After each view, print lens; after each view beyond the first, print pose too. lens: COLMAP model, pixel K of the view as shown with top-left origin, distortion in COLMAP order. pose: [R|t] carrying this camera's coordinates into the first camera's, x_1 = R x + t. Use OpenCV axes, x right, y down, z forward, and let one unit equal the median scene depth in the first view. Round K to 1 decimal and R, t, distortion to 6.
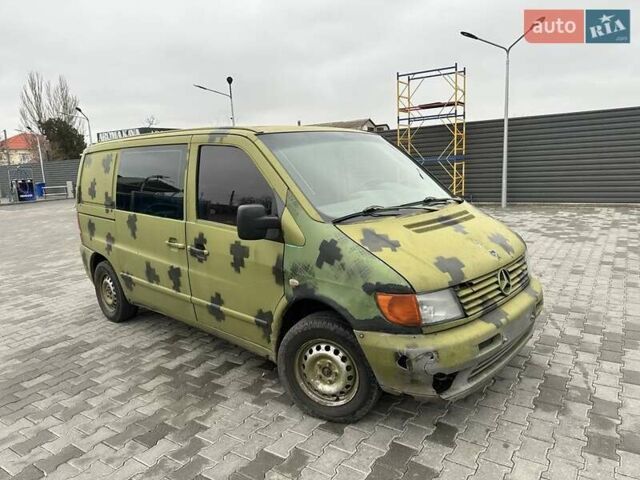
lens RADIAL K [[433.4, 0, 320.0], [0, 433.4, 240.0], [0, 0, 1]] dist [0.121681, -0.134493]
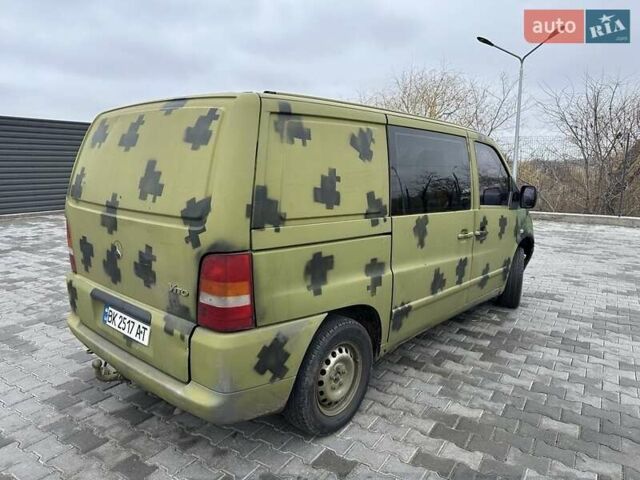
lens RADIAL K [[433.4, 0, 320.0], [0, 433.4, 240.0], [0, 0, 1]] dist [0.121681, -0.134493]
pose [[-0.010963, -0.118551, 0.992887, -1.300044], [0.169346, 0.978384, 0.118689, -0.152184], [-0.985496, 0.169442, 0.009350, 1.292626]]
